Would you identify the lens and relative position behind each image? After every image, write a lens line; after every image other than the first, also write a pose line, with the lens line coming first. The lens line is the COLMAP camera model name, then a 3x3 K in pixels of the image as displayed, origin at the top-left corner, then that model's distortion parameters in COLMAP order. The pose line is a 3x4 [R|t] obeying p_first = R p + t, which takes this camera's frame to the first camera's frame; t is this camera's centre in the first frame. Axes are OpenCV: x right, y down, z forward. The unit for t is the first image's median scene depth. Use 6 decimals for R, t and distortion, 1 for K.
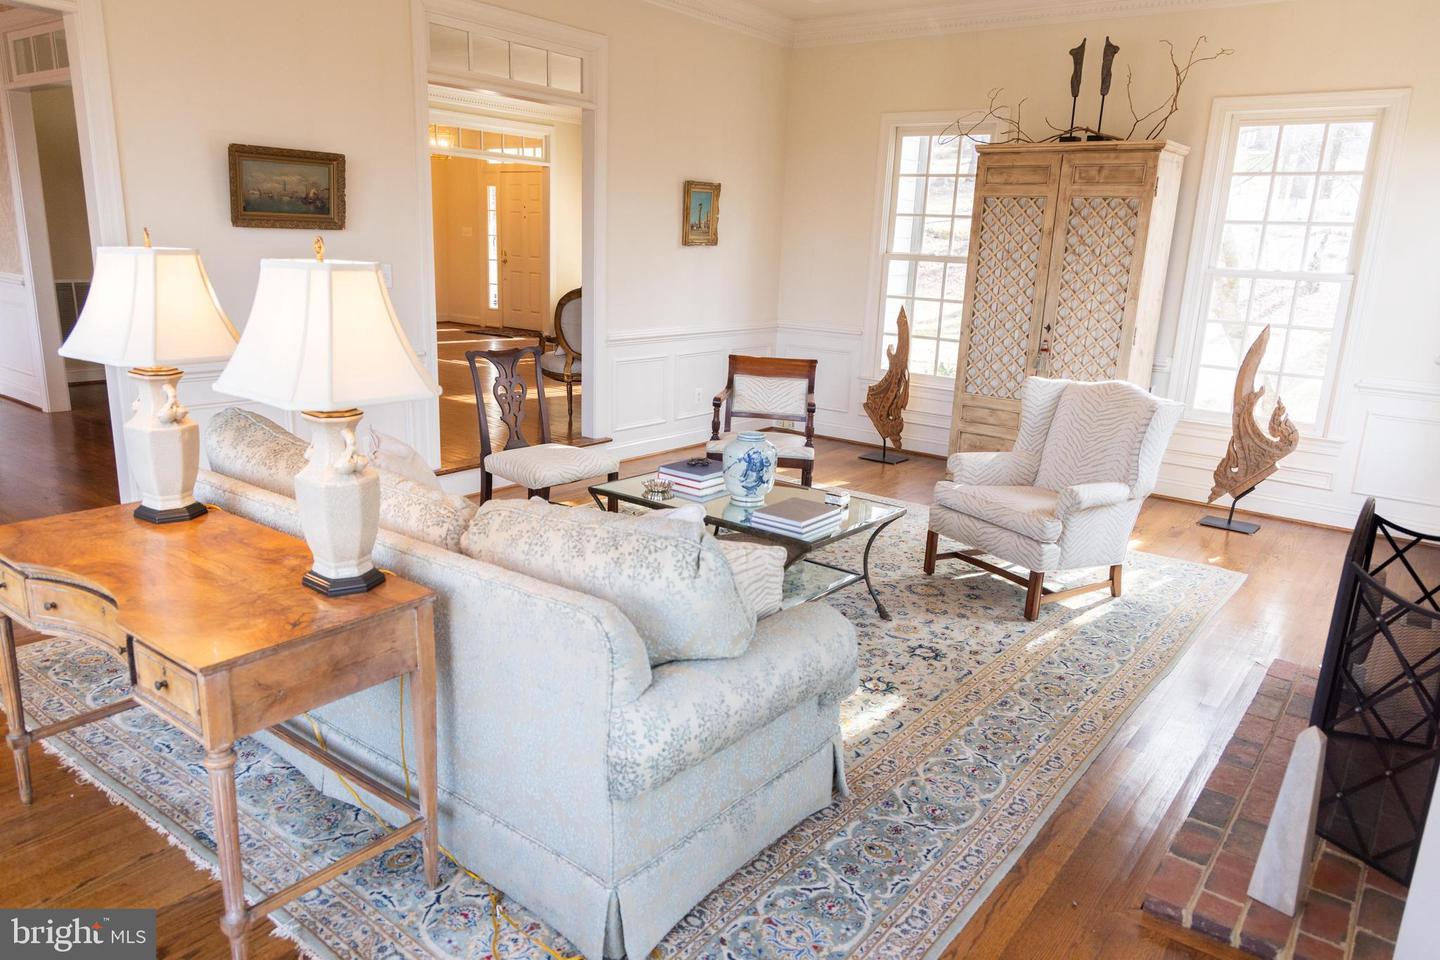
lens RADIAL K [[967.5, 0, 718.6], [0, 967.5, 484.2], [0, 0, 1]] dist [0.019227, -0.003182]
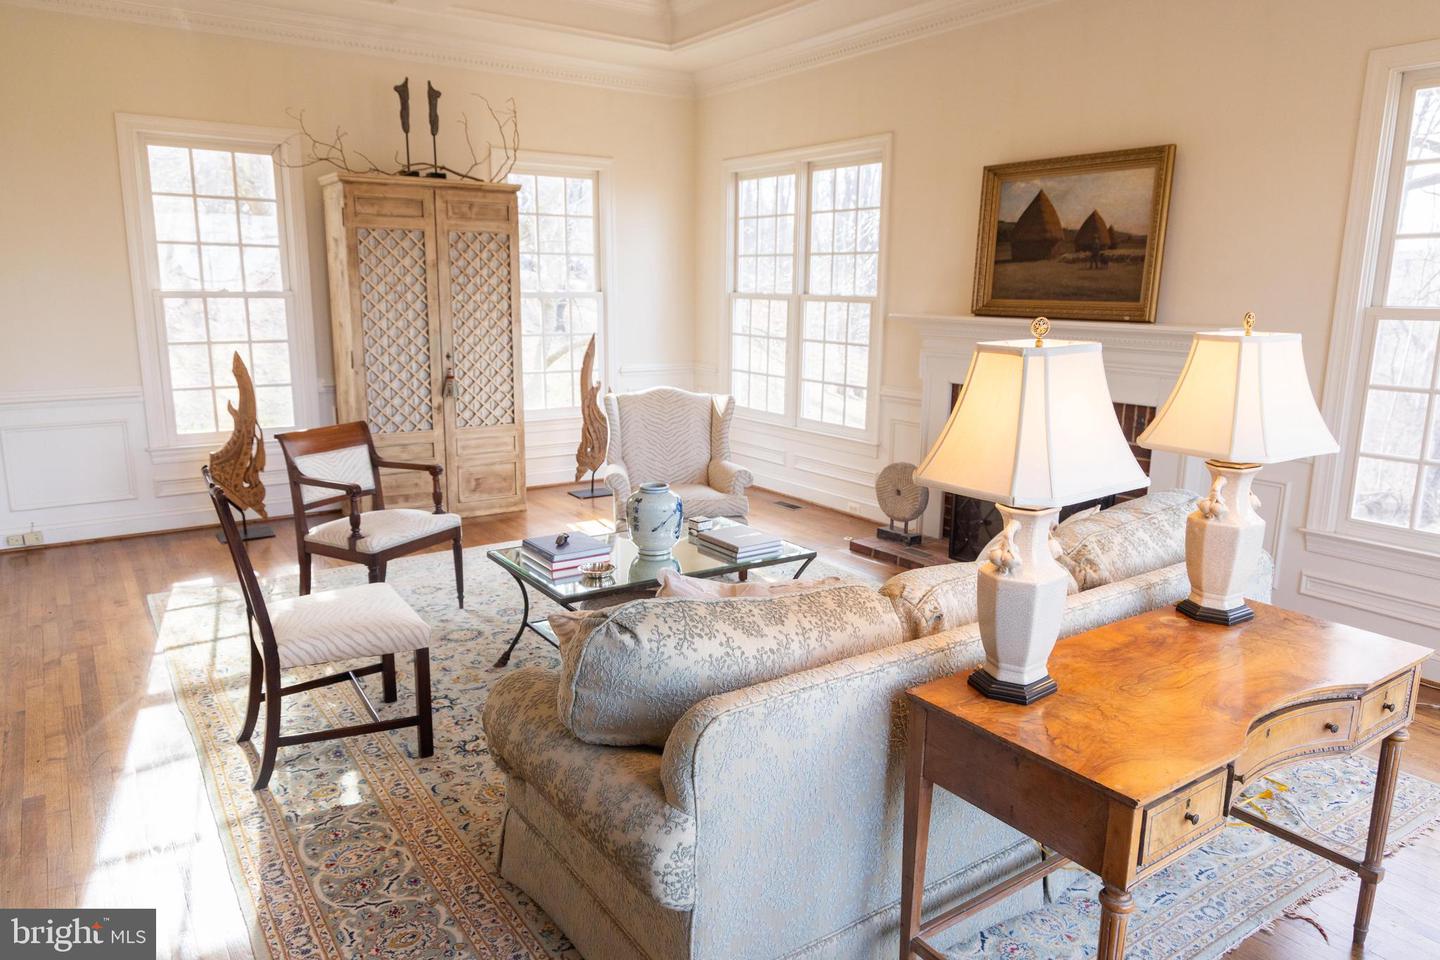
lens RADIAL K [[967.5, 0, 716.4], [0, 967.5, 476.1], [0, 0, 1]] dist [0.019227, -0.003182]
pose [[0.315184, -0.227557, 0.921345, -0.567575], [0.237029, 0.958936, 0.155756, -0.135719], [-0.918954, 0.169294, 0.356179, 0.403744]]
